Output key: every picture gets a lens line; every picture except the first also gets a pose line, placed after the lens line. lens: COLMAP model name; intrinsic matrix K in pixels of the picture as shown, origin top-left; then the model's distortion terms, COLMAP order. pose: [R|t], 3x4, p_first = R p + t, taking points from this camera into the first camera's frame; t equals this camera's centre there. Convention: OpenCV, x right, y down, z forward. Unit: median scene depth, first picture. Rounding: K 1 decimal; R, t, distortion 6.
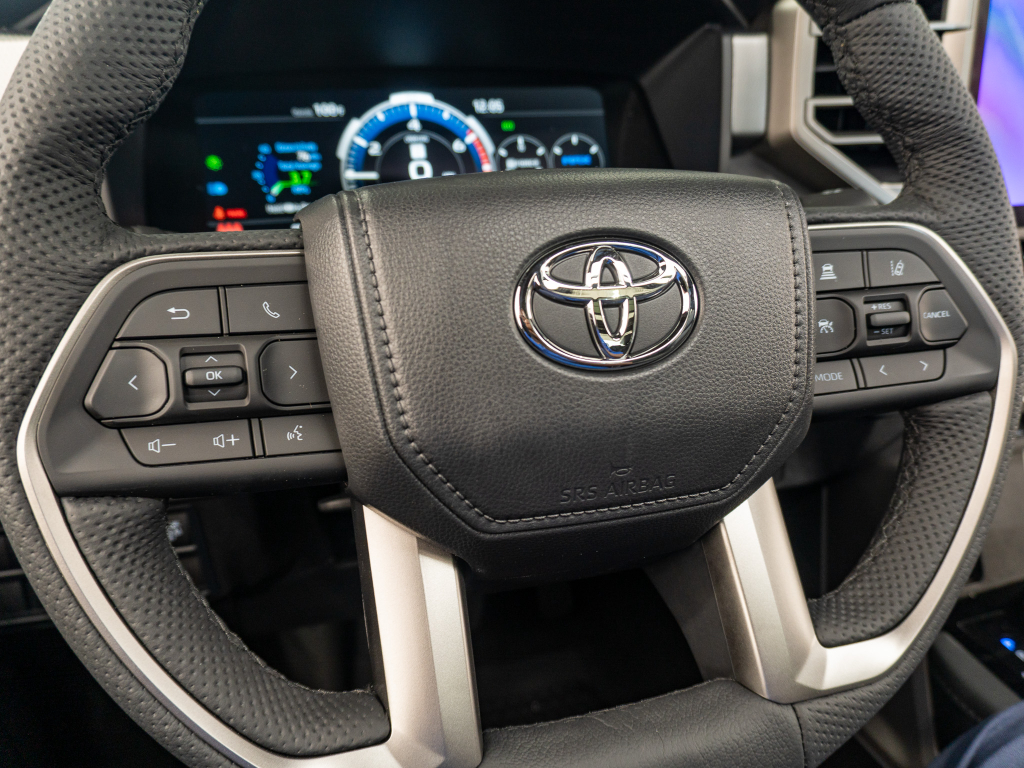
lens RADIAL K [[868.0, 0, 611.8], [0, 868.0, 408.9], [0, 0, 1]] dist [-0.023212, 0.012490]
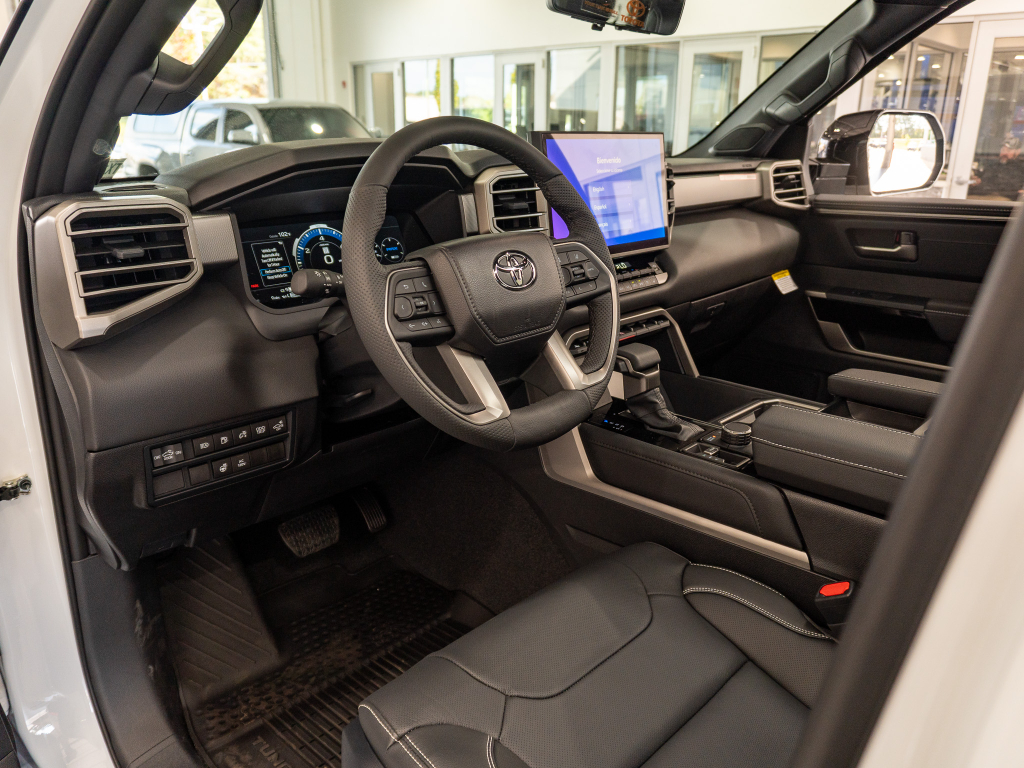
lens RADIAL K [[773.4, 0, 515.5], [0, 773.4, 382.7], [0, 0, 1]] dist [-0.015465, 0.002363]
pose [[0.902234, -0.163861, 0.398903, -0.998453], [0.220168, 0.970388, -0.099359, 0.480987], [-0.370810, 0.177471, 0.911594, -1.307952]]
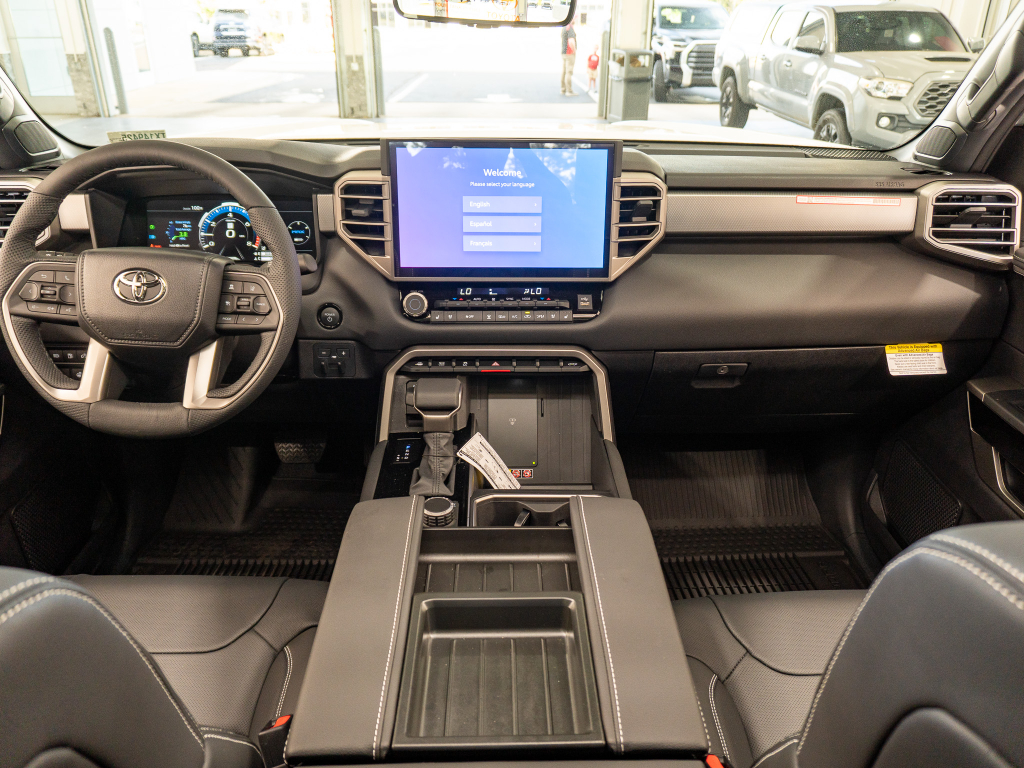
lens RADIAL K [[773.4, 0, 520.1], [0, 773.4, 384.4], [0, 0, 1]] dist [-0.015465, 0.002363]
pose [[0.943031, 0.120596, -0.310079, 2.123201], [-0.130564, 0.991373, -0.011512, 0.108670], [0.306015, 0.051341, 0.950641, -1.326806]]
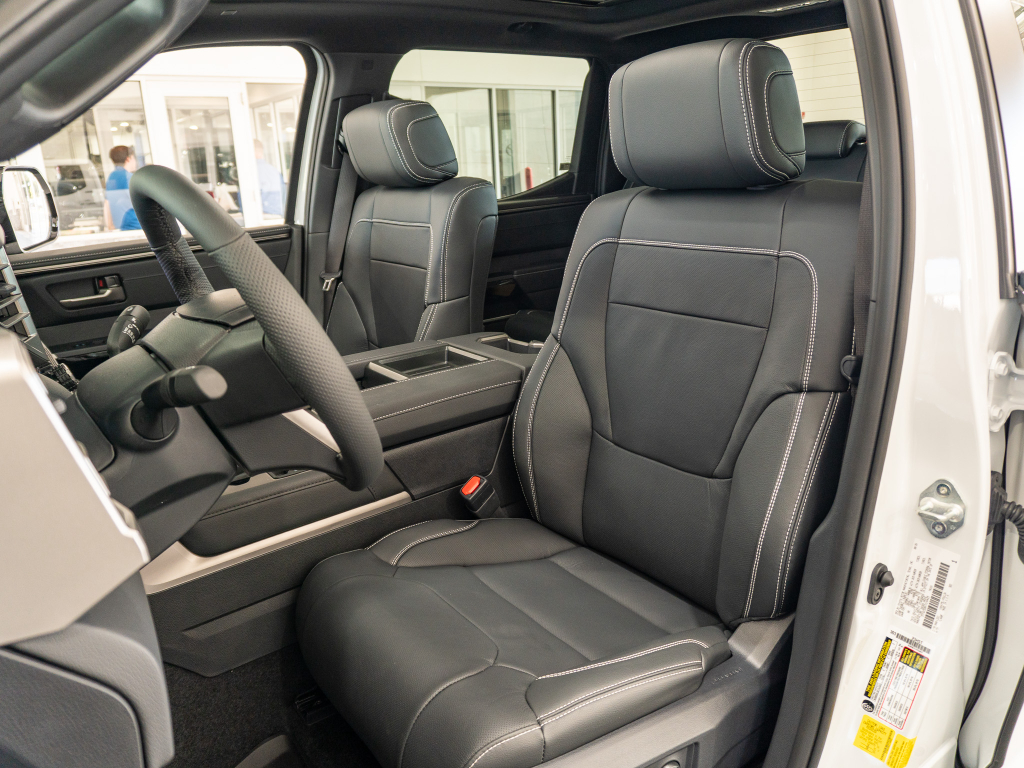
lens RADIAL K [[773.4, 0, 519.7], [0, 773.4, 384.8], [0, 0, 1]] dist [-0.015465, 0.002363]
pose [[-0.262264, -0.291879, 0.919796, -2.310271], [0.476537, 0.789659, 0.386459, -0.474576], [-0.839124, 0.539671, -0.068008, 0.454040]]
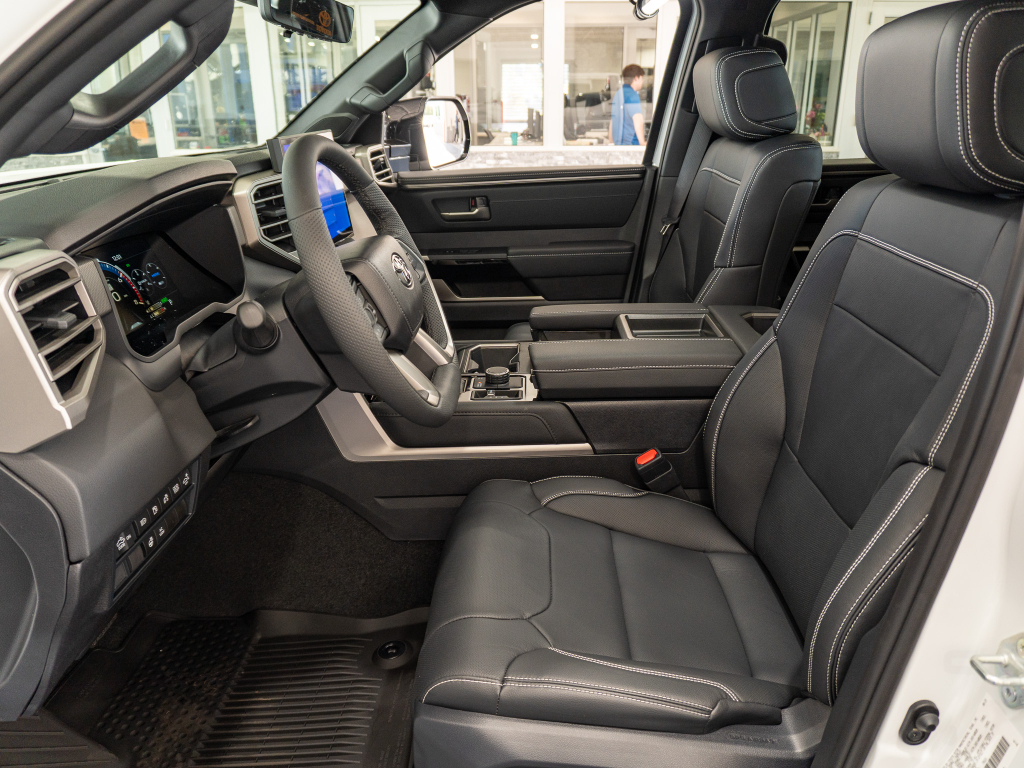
lens RADIAL K [[773.4, 0, 517.4], [0, 773.4, 384.1], [0, 0, 1]] dist [-0.015465, 0.002363]
pose [[0.370113, -0.363991, 0.854708, -2.266152], [0.447079, 0.876283, 0.179581, -0.044167], [-0.814332, 0.315657, 0.487057, -0.702927]]
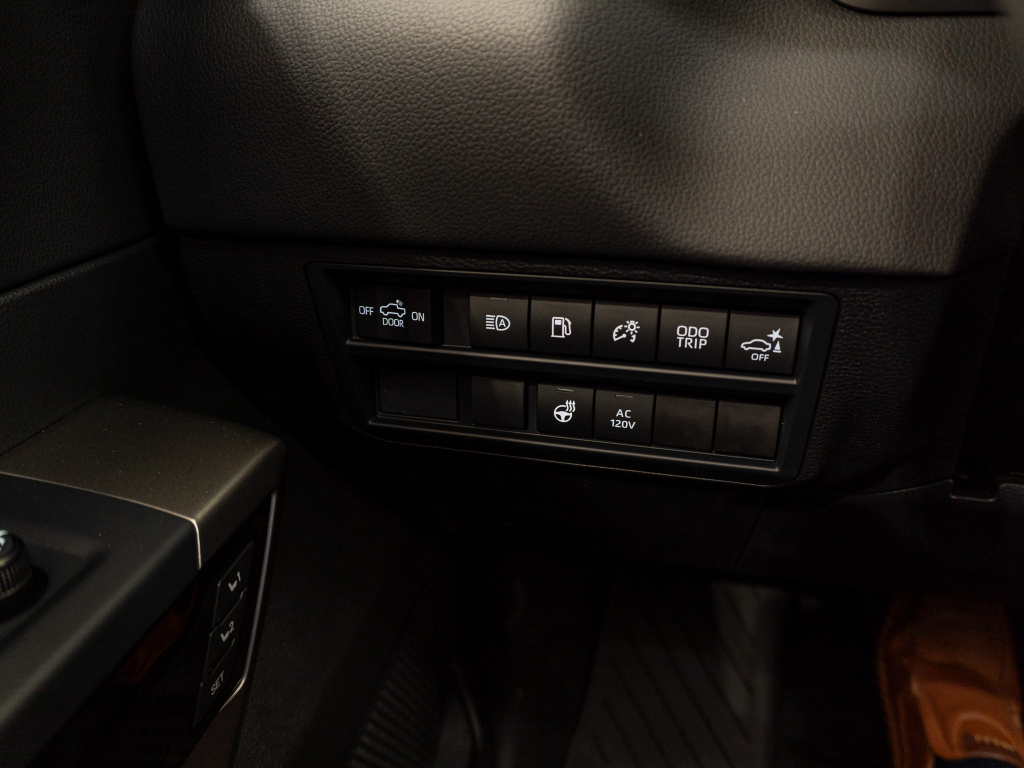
lens RADIAL K [[773.4, 0, 514.3], [0, 773.4, 381.0], [0, 0, 1]] dist [-0.015465, 0.002363]
pose [[0.838552, 0.181015, -0.513872, -0.522146], [-0.206013, 0.978512, 0.008510, 0.260910], [0.504370, 0.098728, 0.857825, 0.679633]]
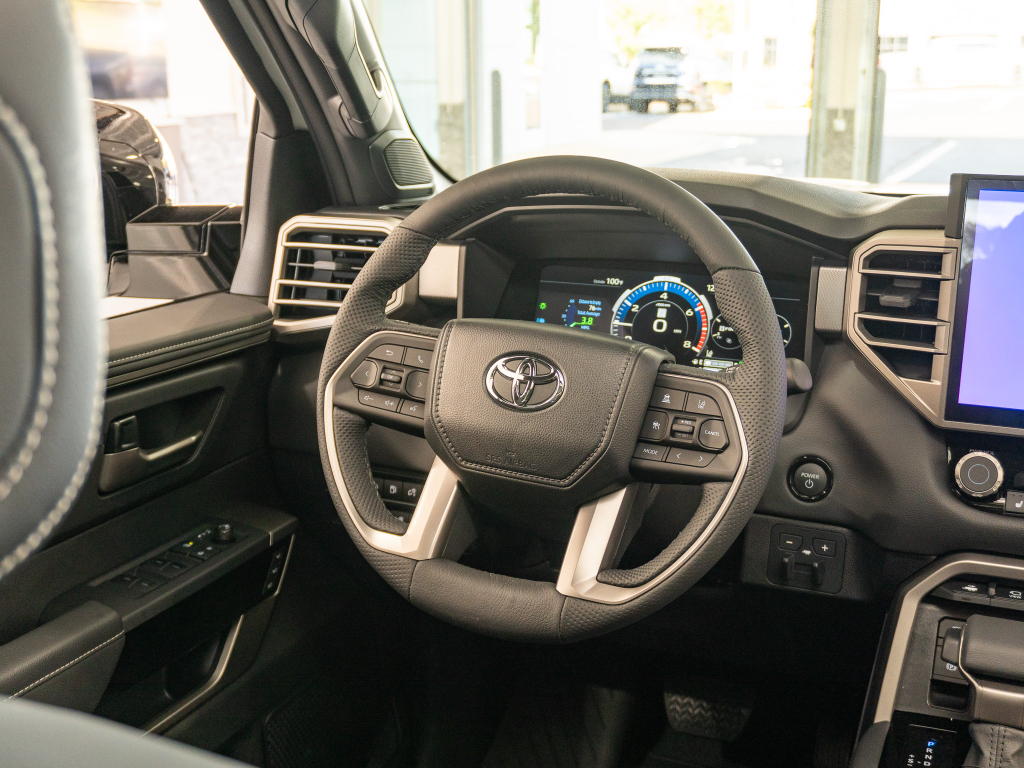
lens RADIAL K [[1264.9, 0, 516.0], [0, 1264.9, 386.3], [0, 0, 1]] dist [-0.006637, 0.000000]
pose [[0.714989, 0.140579, -0.684857, 1.828642], [-0.292427, 0.949904, -0.110308, 0.223539], [0.635041, 0.279140, 0.720280, -1.141835]]
